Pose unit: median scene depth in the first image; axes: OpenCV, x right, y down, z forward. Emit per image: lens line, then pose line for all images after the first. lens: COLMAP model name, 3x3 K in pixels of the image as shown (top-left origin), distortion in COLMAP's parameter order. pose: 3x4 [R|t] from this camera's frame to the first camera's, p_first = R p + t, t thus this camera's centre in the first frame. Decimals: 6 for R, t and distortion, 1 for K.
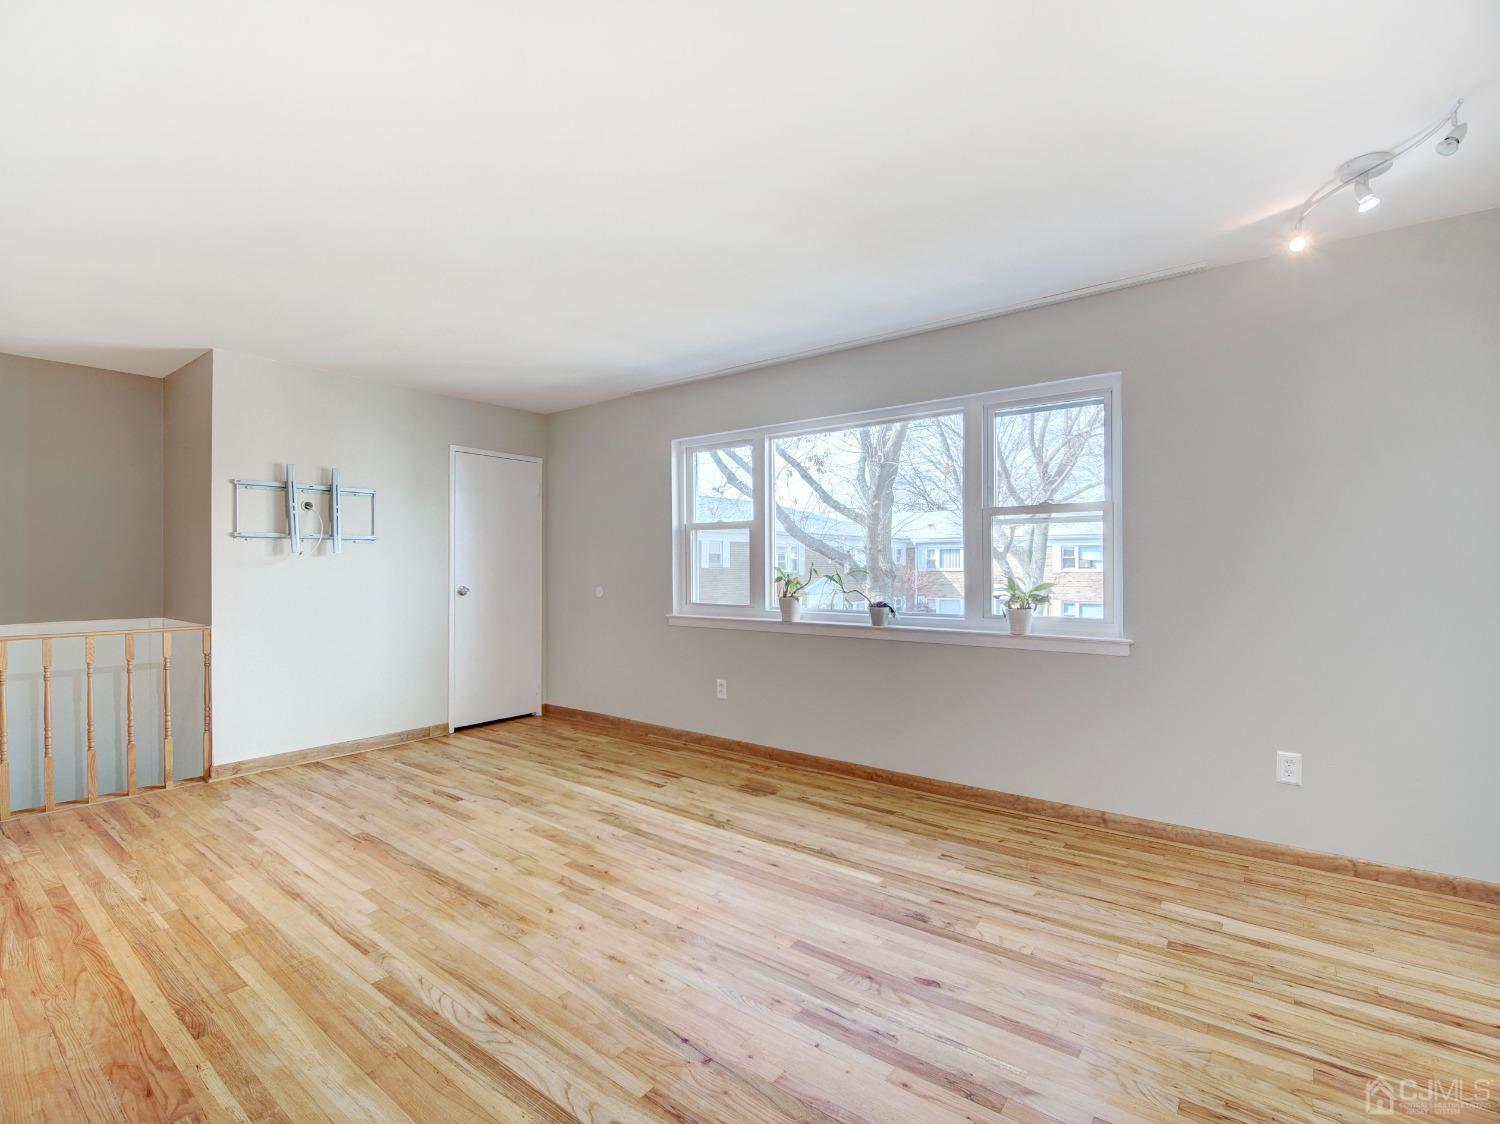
lens RADIAL K [[717.9, 0, 750.0], [0, 717.9, 562.0], [0, 0, 1]] dist [-0.013888, -0.000948]
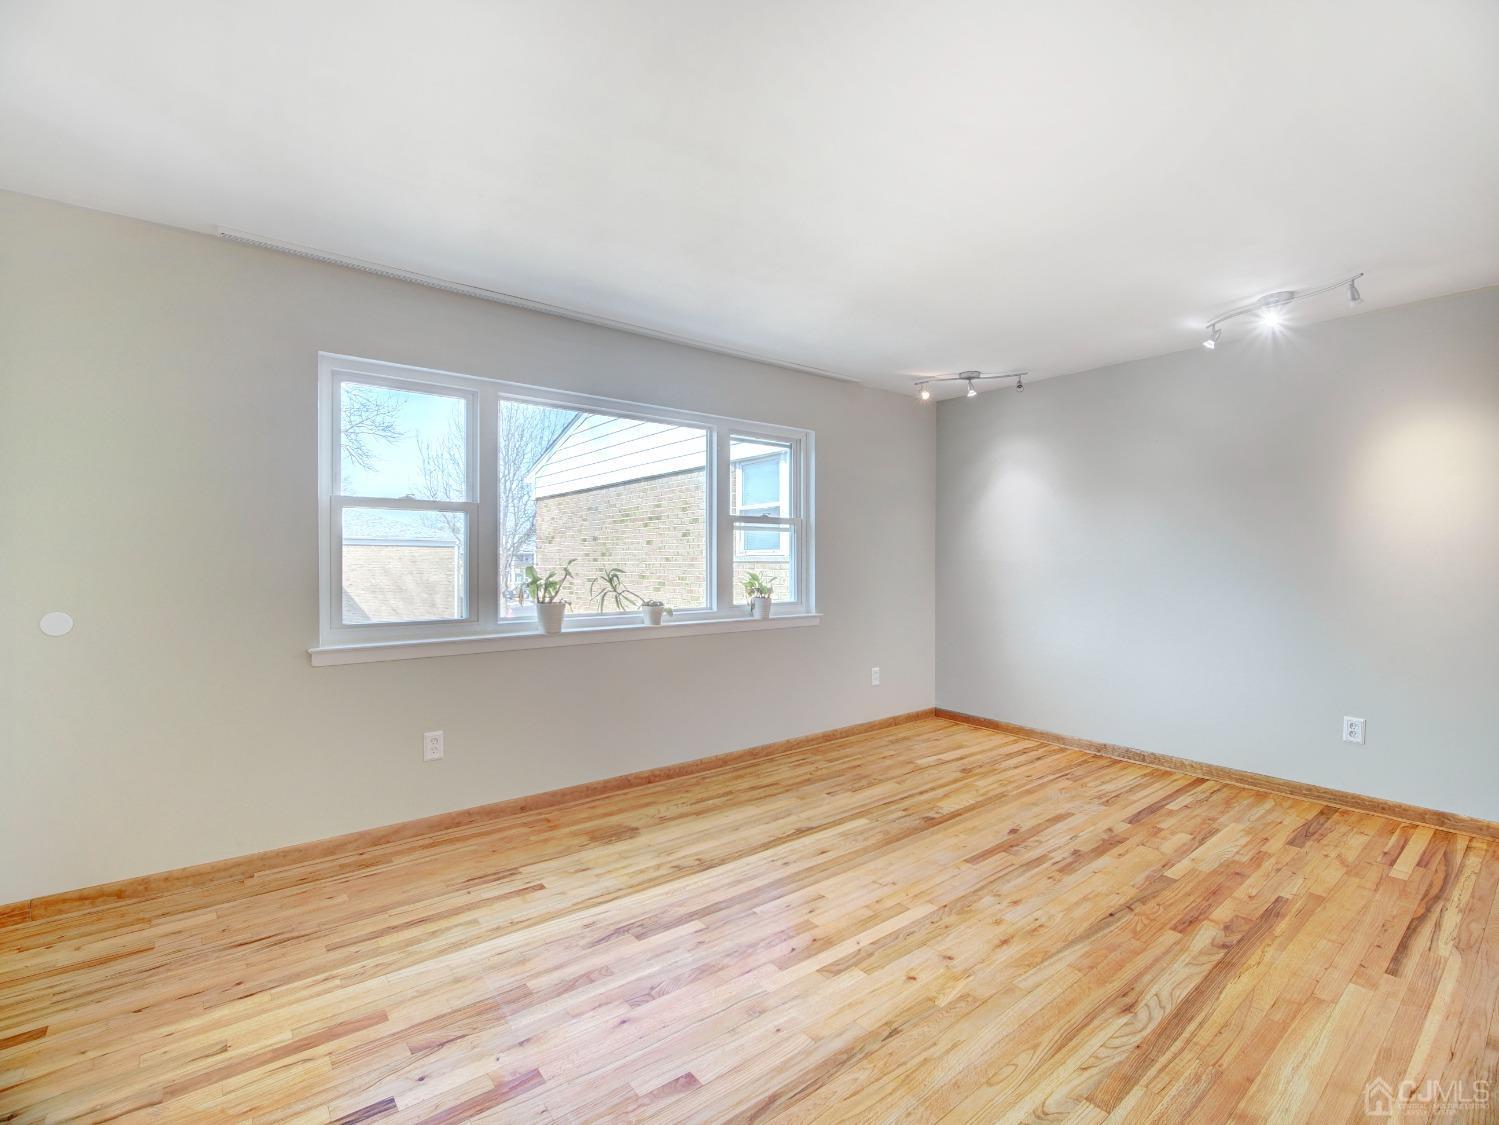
lens RADIAL K [[695.1, 0, 749.5], [0, 695.1, 562.5], [0, 0, 1]] dist [-0.012790, -0.000327]
pose [[0.222644, -0.000386, 0.974900, -0.827146], [-0.003235, 0.999994, 0.001134, 0.001272], [-0.974894, -0.003406, 0.222641, 0.750637]]
